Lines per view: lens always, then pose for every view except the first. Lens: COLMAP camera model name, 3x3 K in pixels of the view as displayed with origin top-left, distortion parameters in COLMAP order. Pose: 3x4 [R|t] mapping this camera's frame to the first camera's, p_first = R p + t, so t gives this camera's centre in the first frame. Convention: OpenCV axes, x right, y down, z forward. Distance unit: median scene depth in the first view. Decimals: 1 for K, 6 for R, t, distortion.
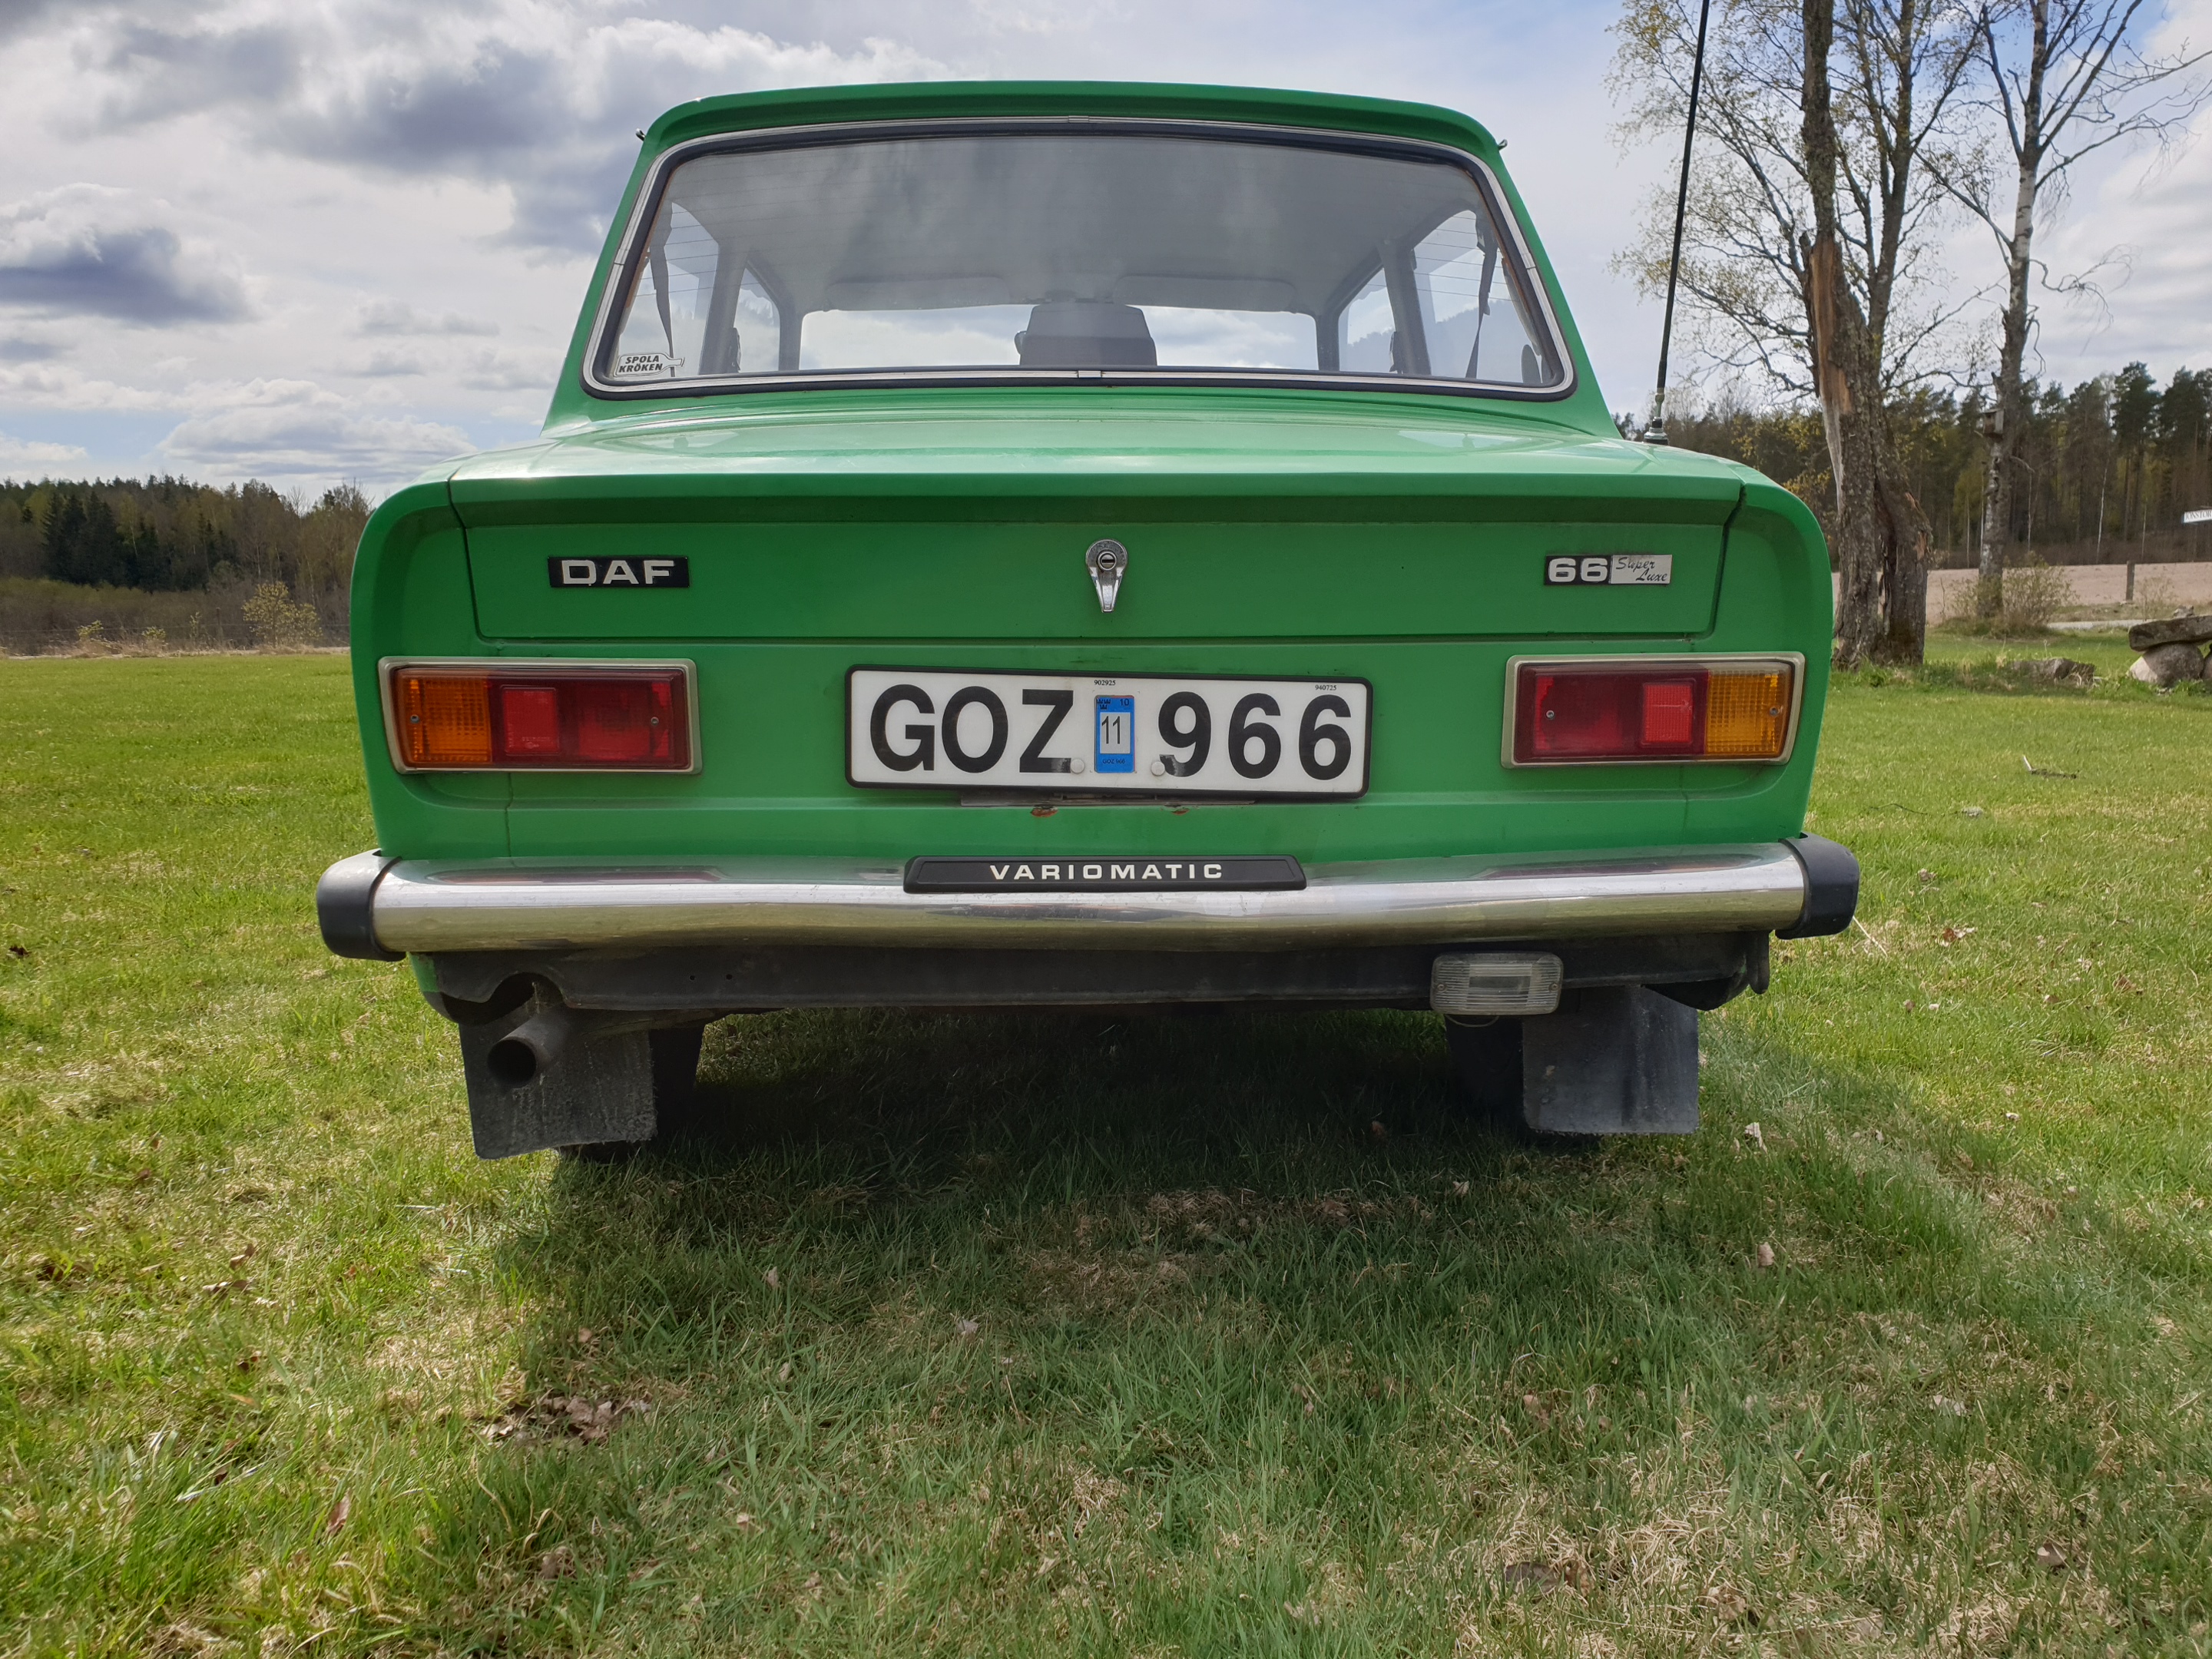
lens RADIAL K [[1710.2, 0, 1108.6], [0, 1710.2, 836.4], [0, 0, 1]] dist [0.031256, -0.020796]
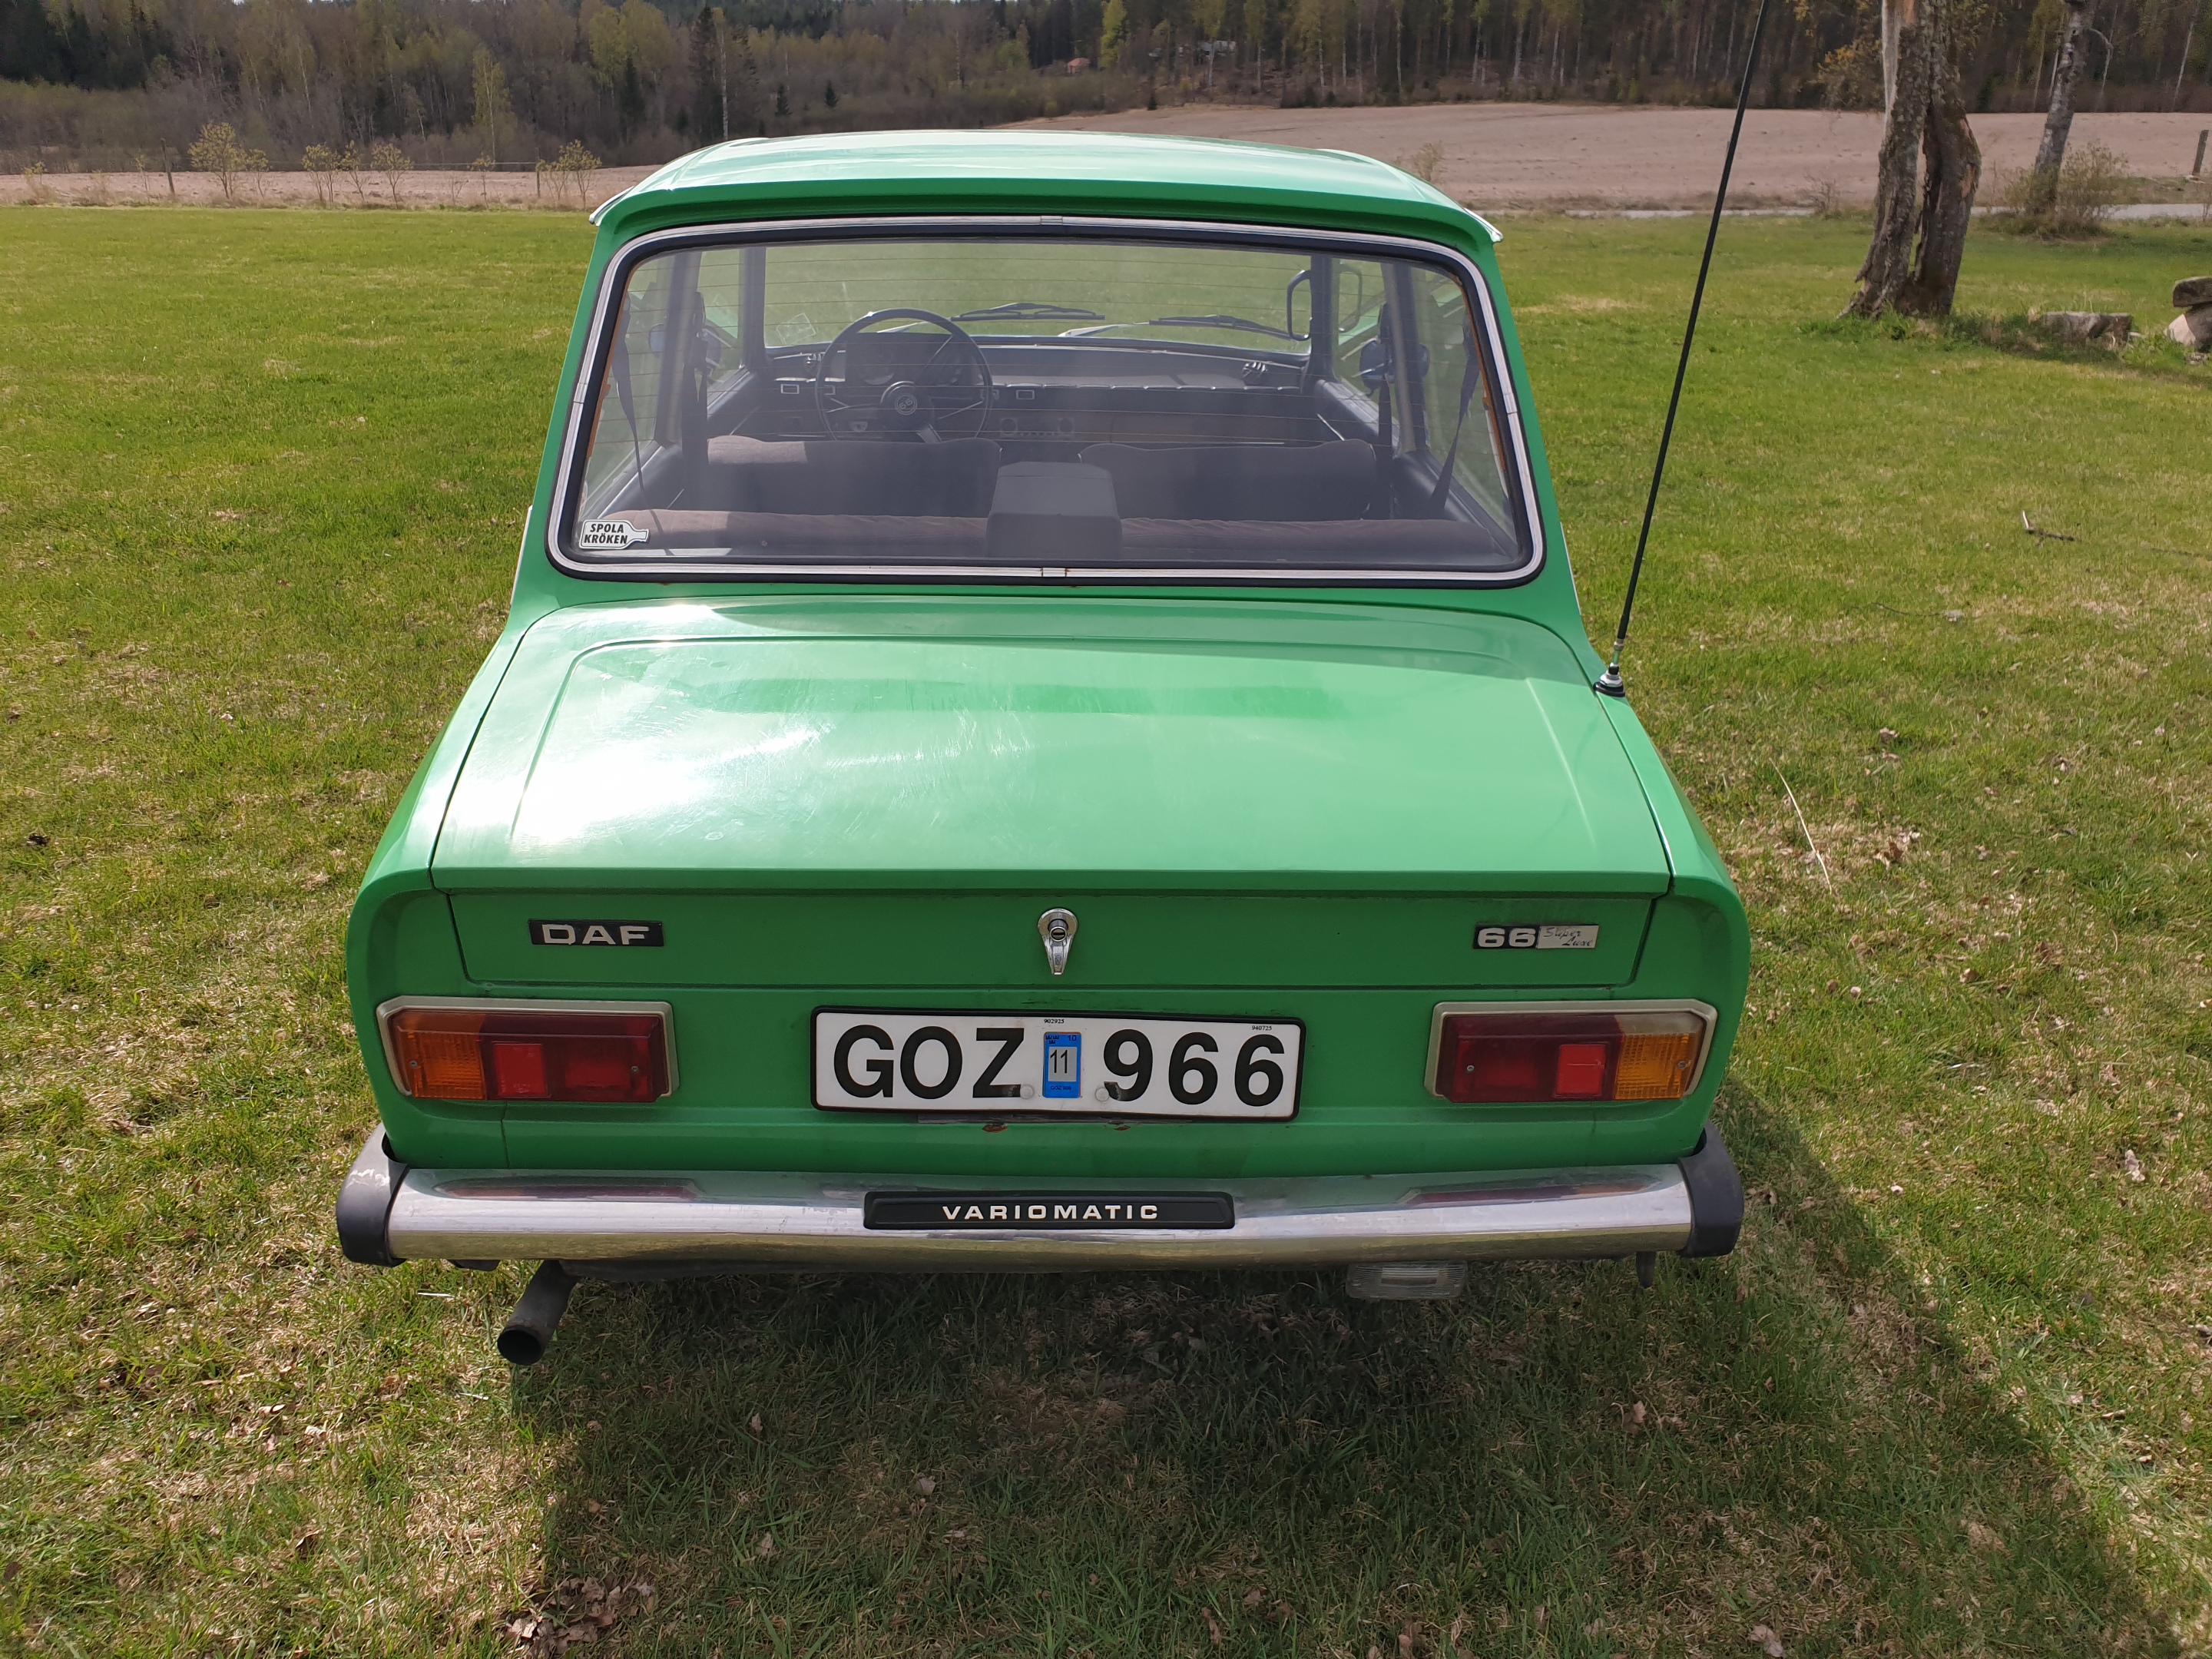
lens RADIAL K [[1710.2, 0, 1060.8], [0, 1710.2, 799.0], [0, 0, 1]] dist [0.031256, -0.020796]
pose [[0.999580, 0.024874, -0.014880, 0.014531], [-0.020607, 0.970879, 0.238684, -0.478037], [0.020383, -0.238277, 0.970983, -0.002195]]
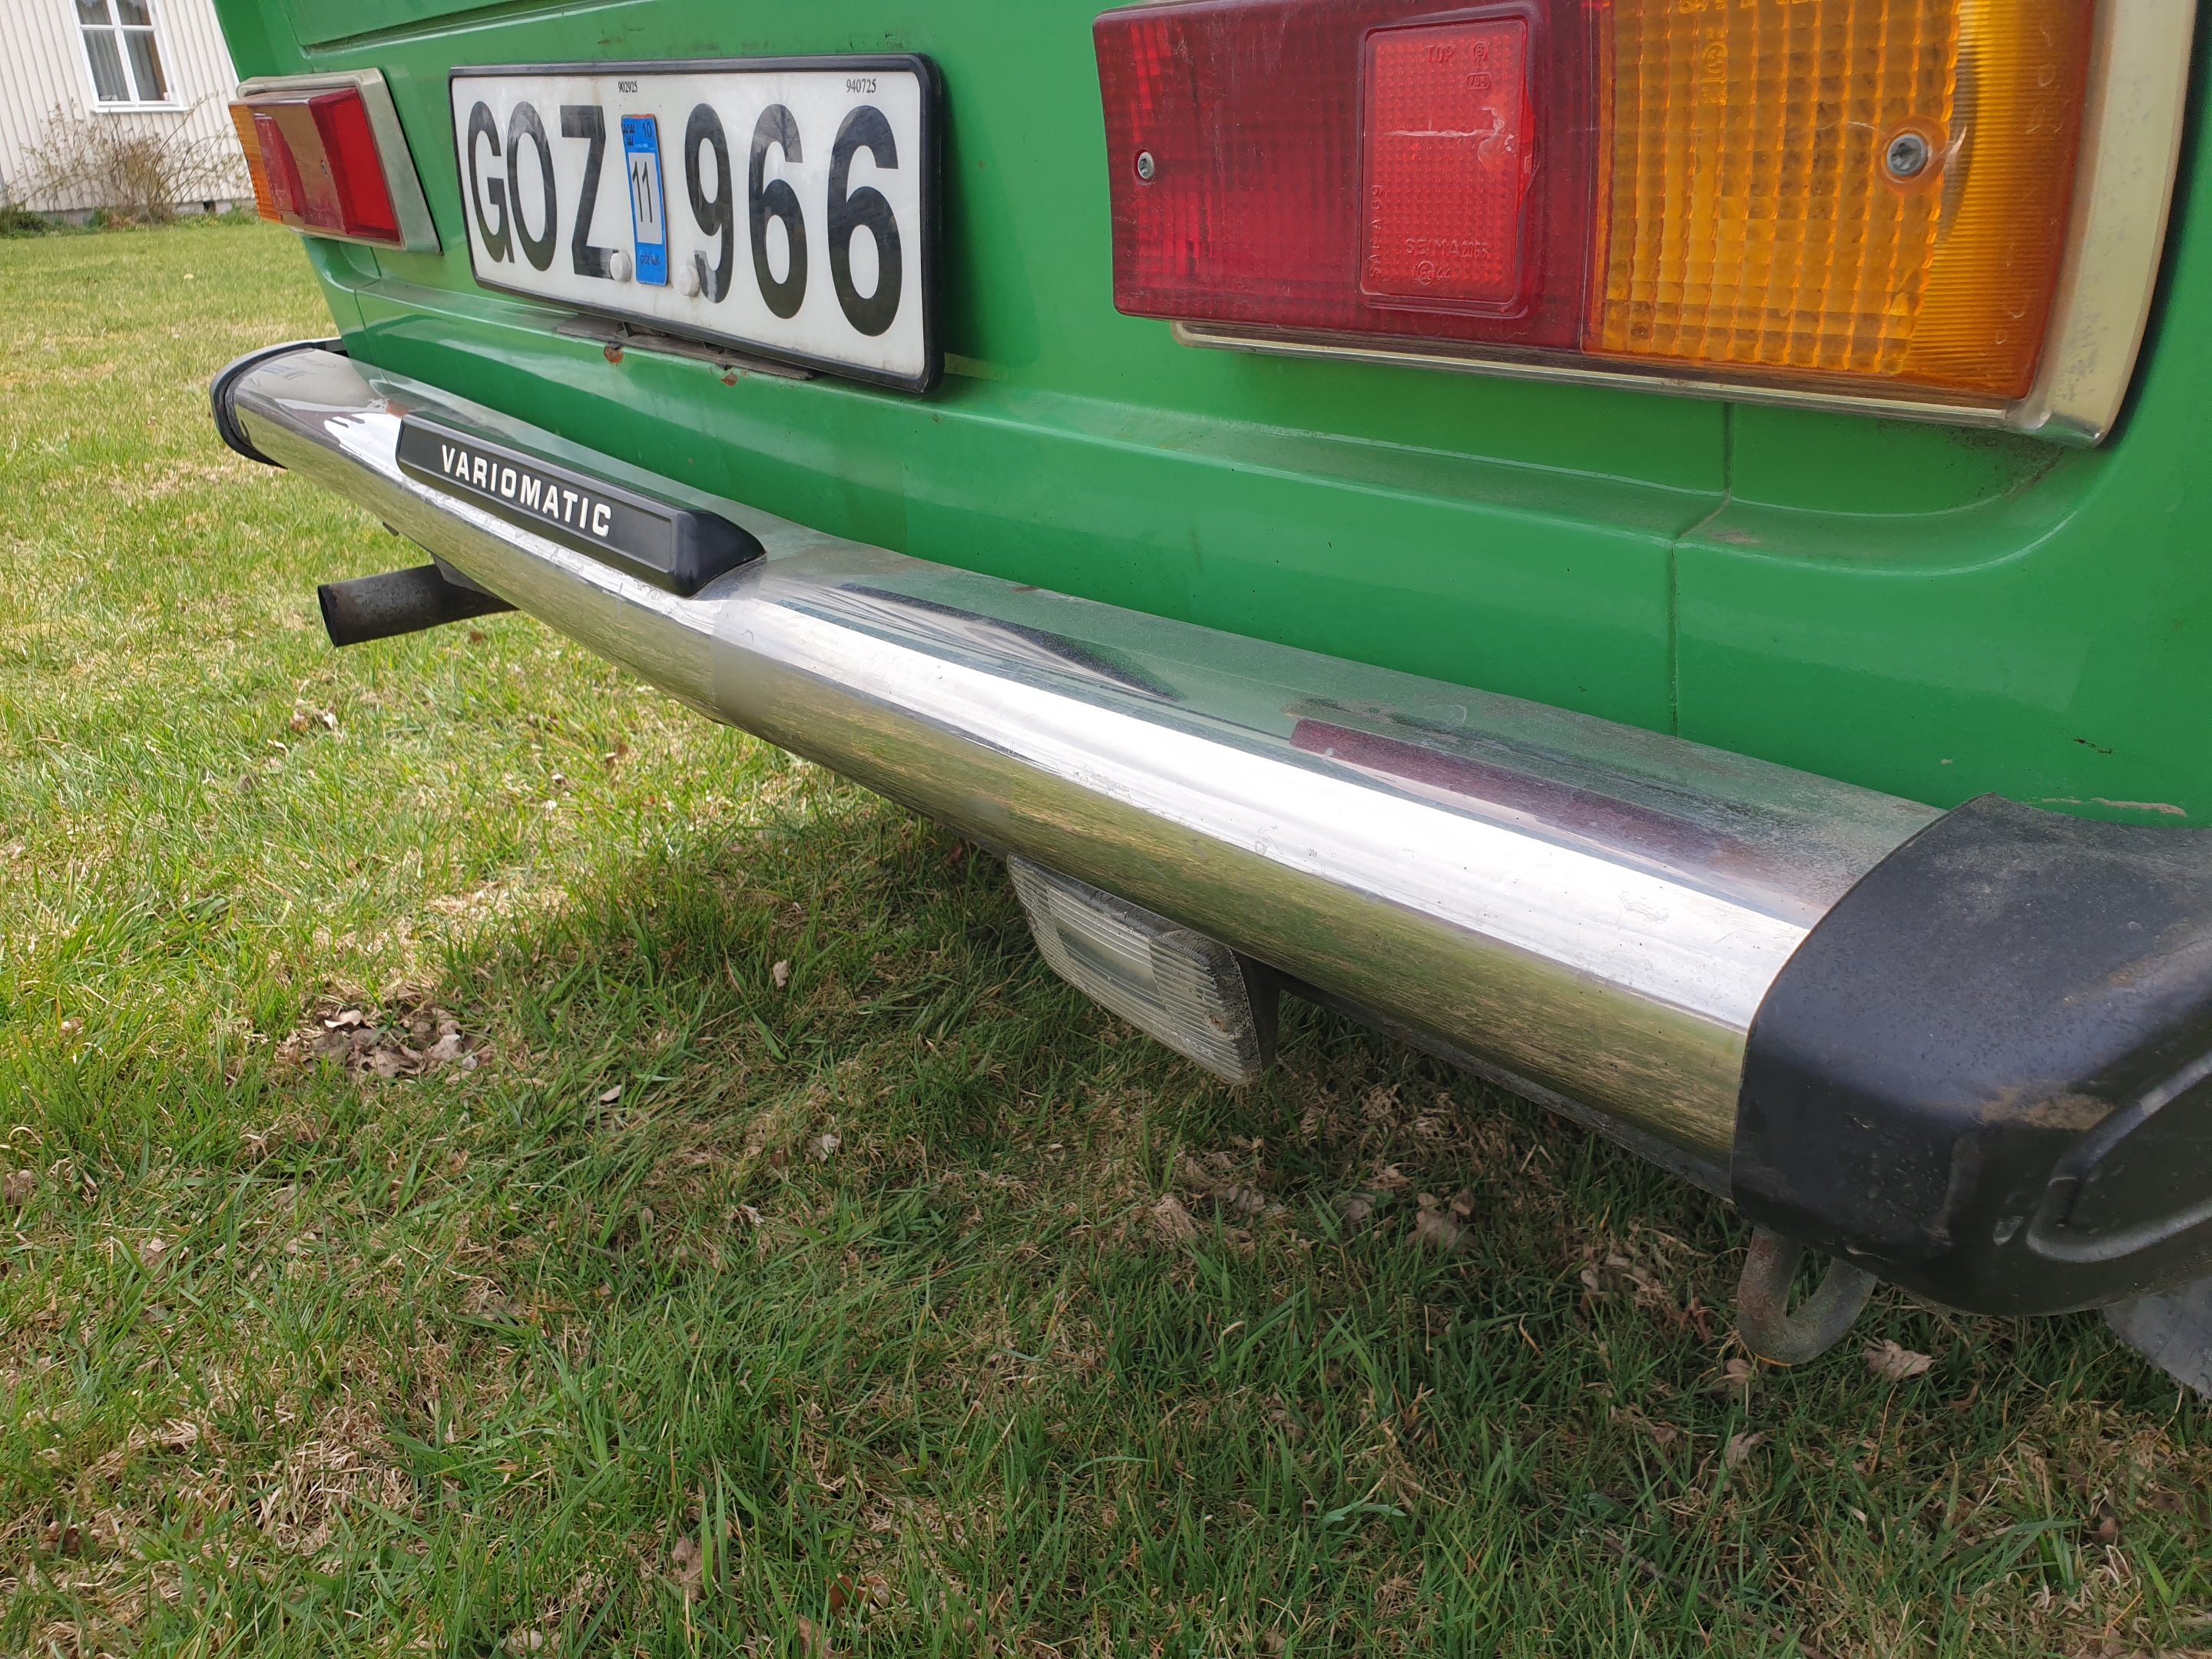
lens RADIAL K [[1710.2, 0, 1096.5], [0, 1710.2, 837.1], [0, 0, 1]] dist [0.031256, -0.020796]
pose [[0.563511, 0.302930, -0.768563, 0.503311], [-0.068763, 0.944313, 0.321785, -0.055453], [0.823242, -0.128480, 0.552961, 0.812759]]
